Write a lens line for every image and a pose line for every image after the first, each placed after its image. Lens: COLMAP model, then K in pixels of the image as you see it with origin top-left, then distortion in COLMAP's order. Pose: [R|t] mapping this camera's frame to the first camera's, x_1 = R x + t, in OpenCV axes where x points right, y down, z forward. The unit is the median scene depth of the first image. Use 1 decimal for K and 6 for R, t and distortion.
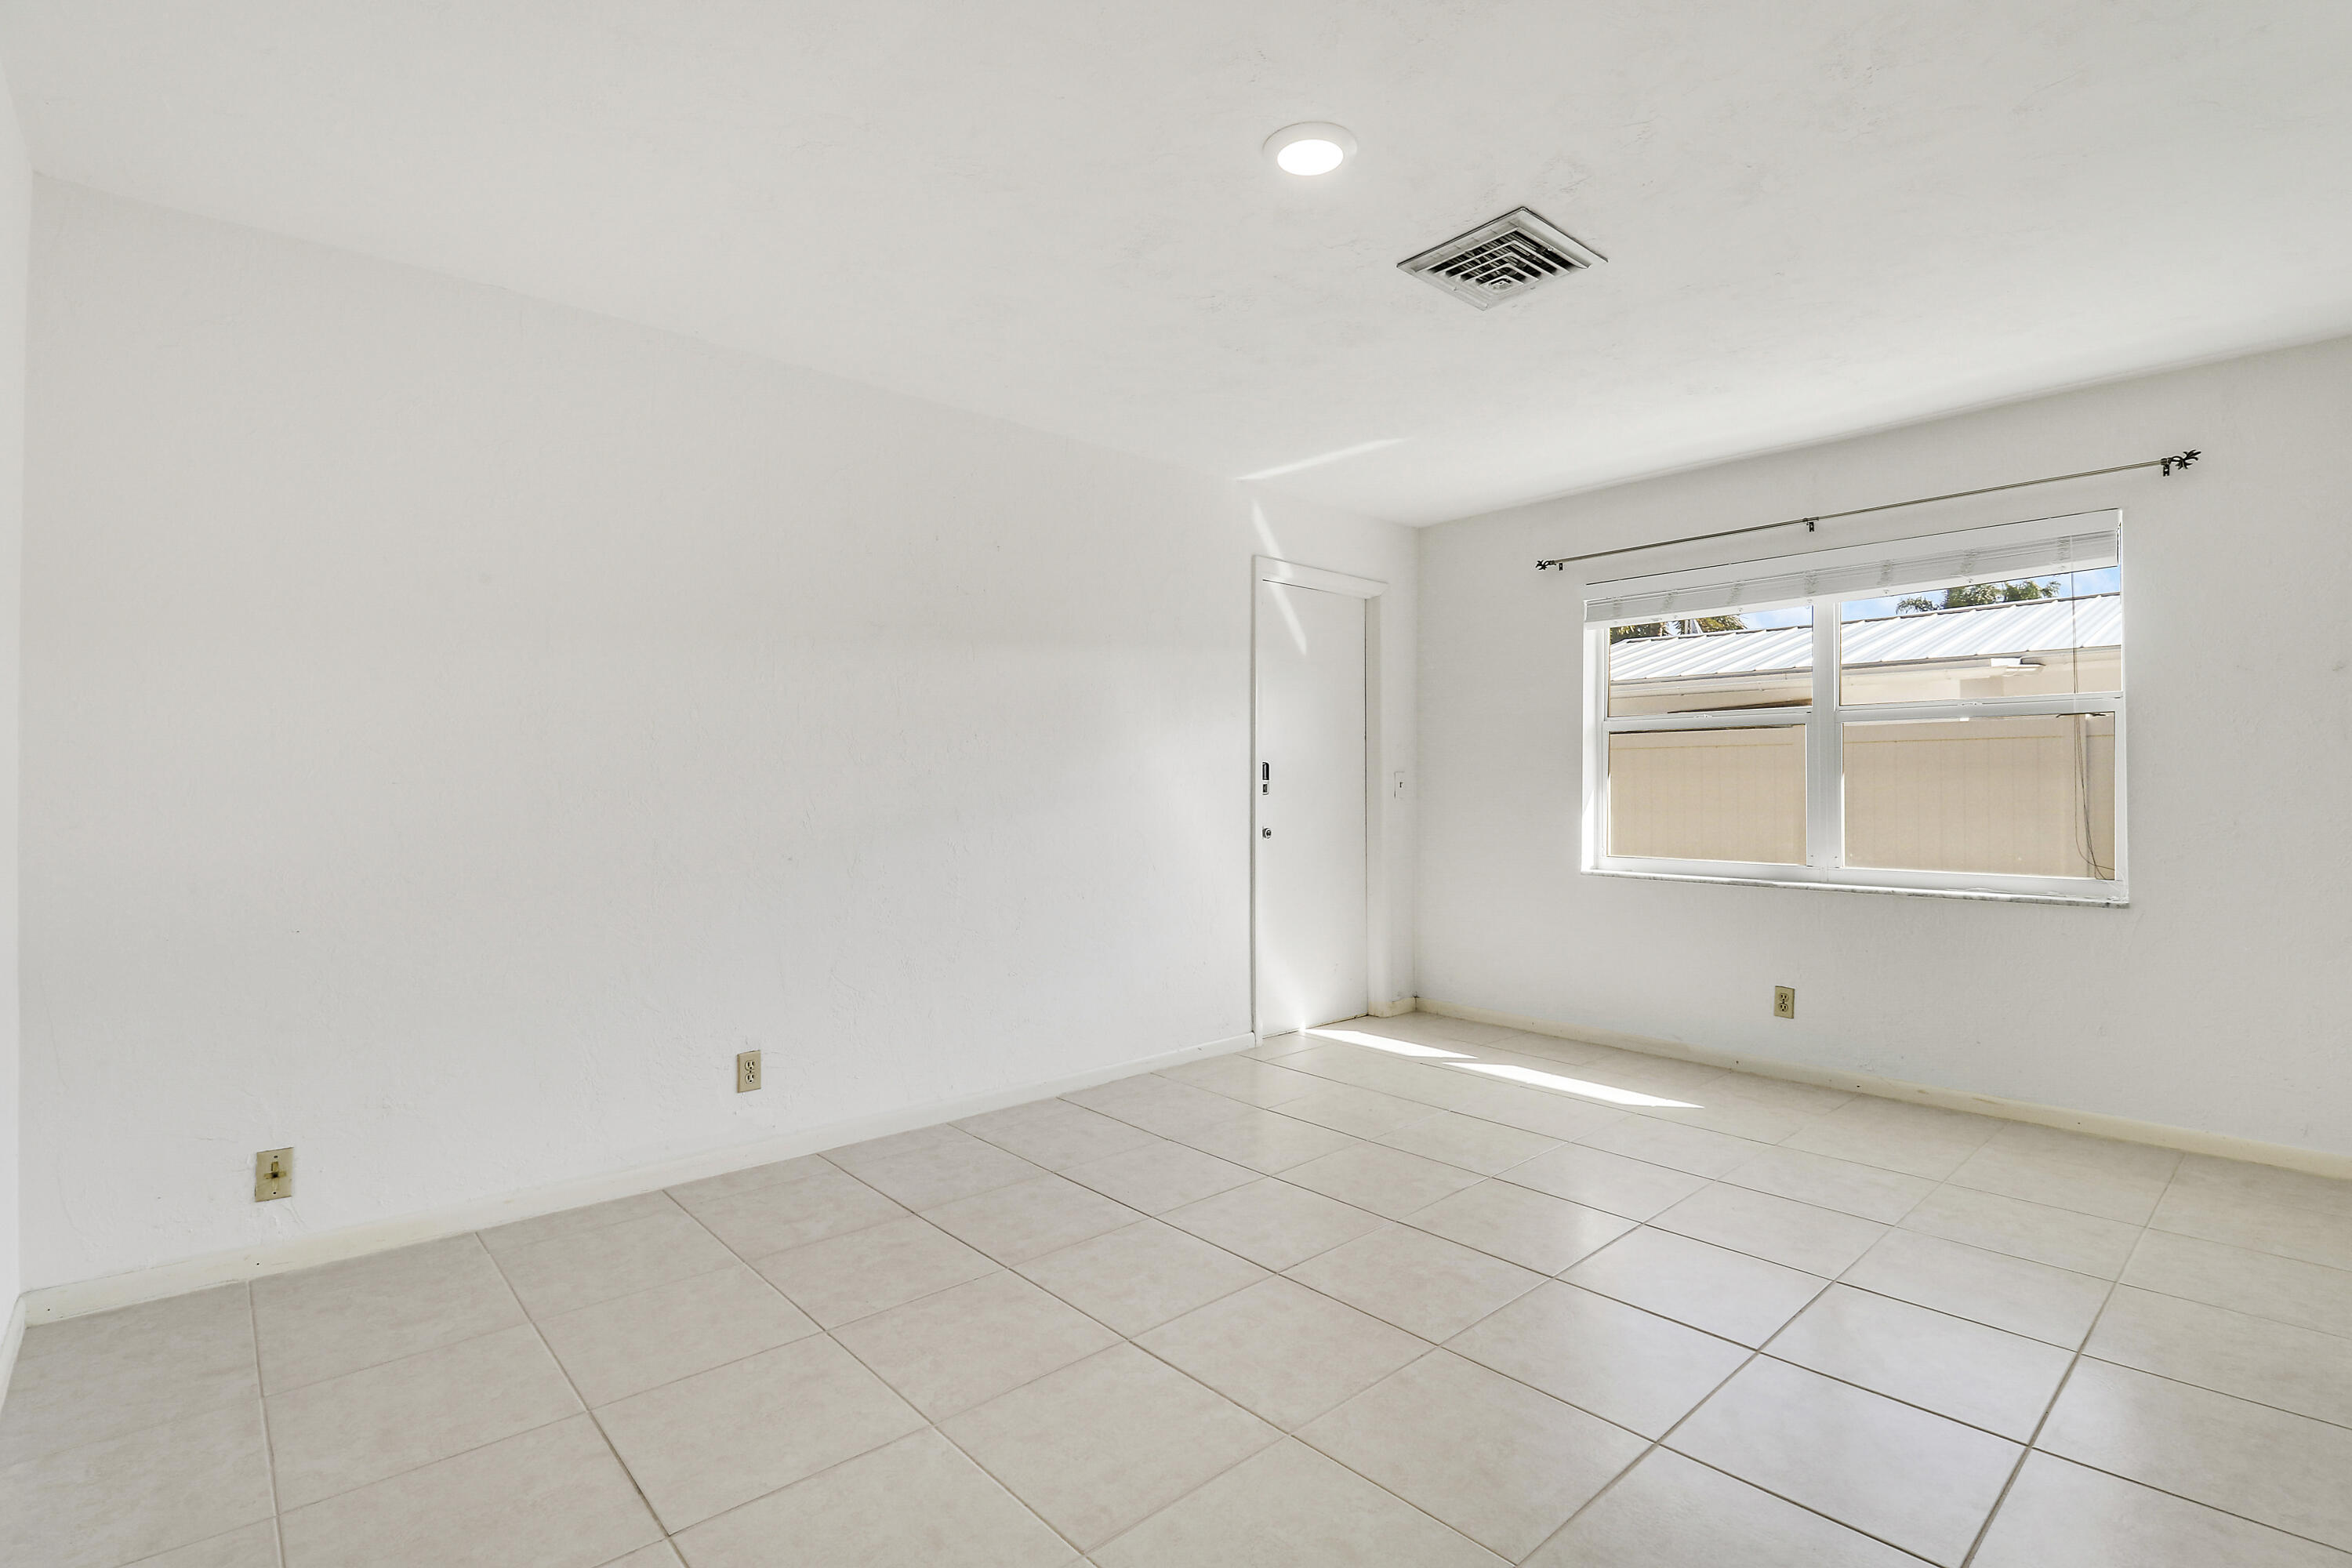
lens RADIAL K [[1136.8, 0, 1204.1], [0, 1136.8, 759.6], [0, 0, 1]] dist [-0.011658, 0.000107]
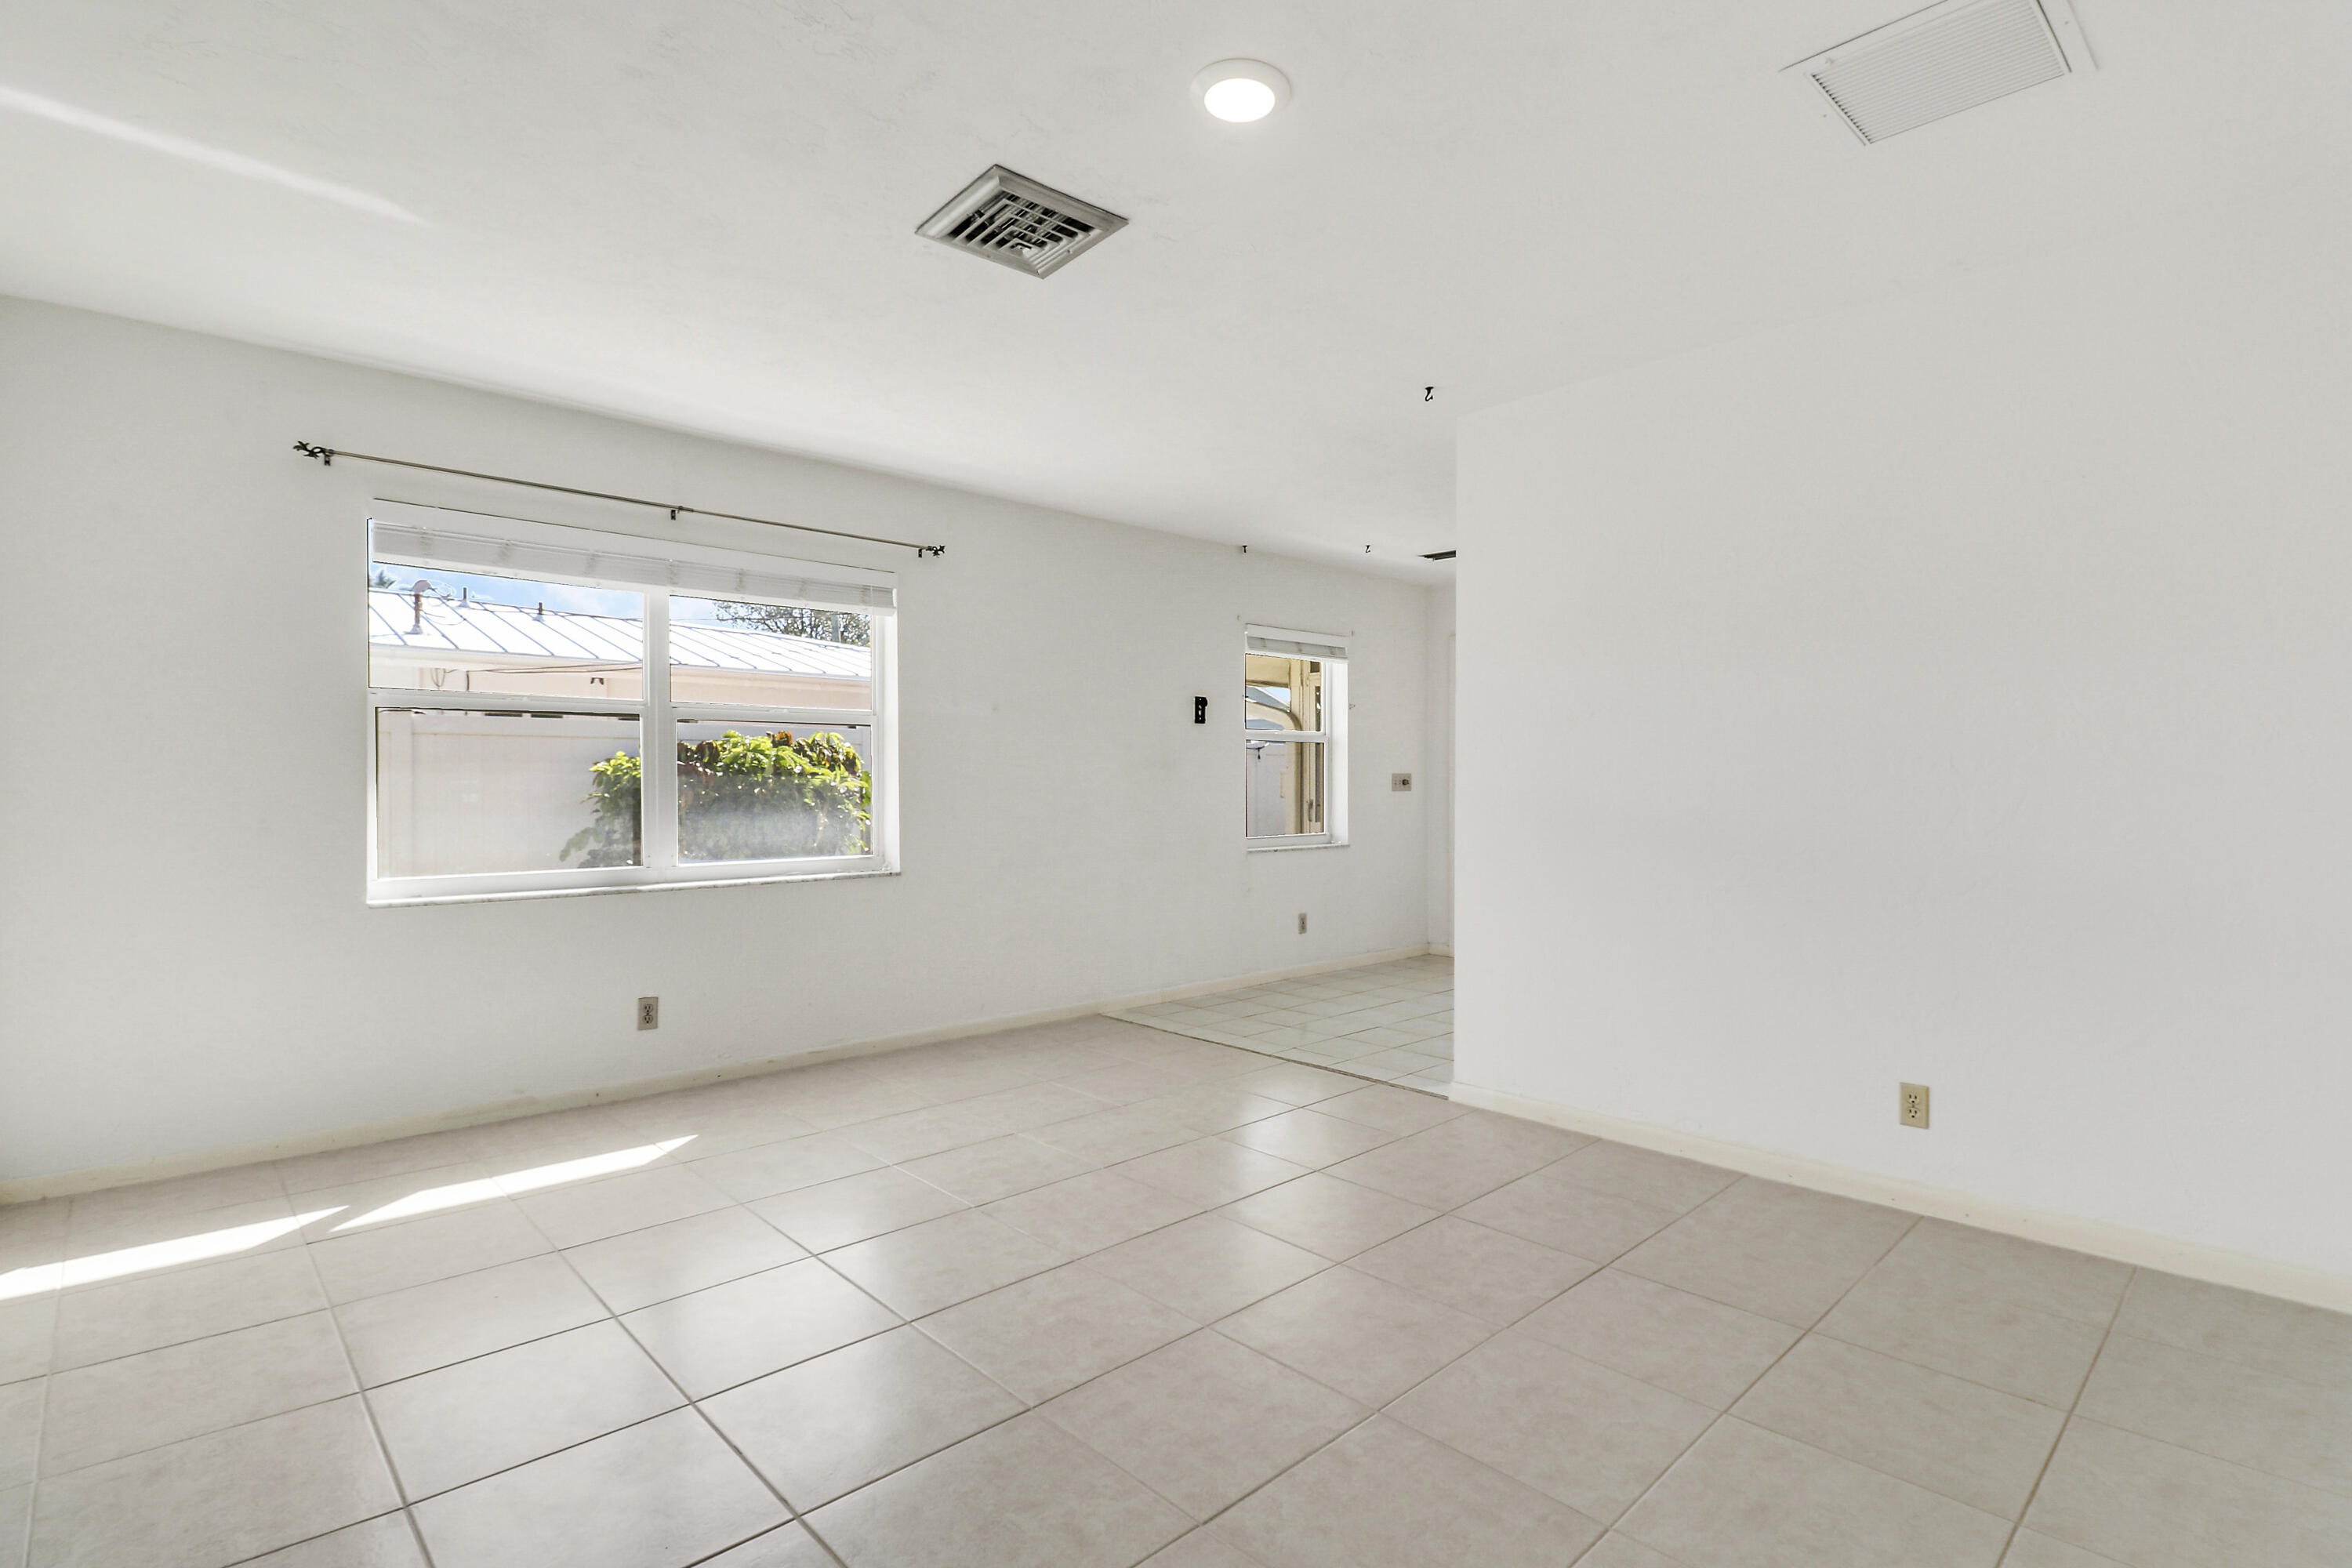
lens RADIAL K [[1177.5, 0, 1176.0], [0, 1177.5, 784.0], [0, 0, 1]] dist [-0.001462, -0.000352]
pose [[-0.051833, -0.001119, 0.998655, -0.521213], [-0.023053, 0.999734, -0.000076, 0.014609], [-0.998390, -0.023026, -0.051845, 0.661568]]
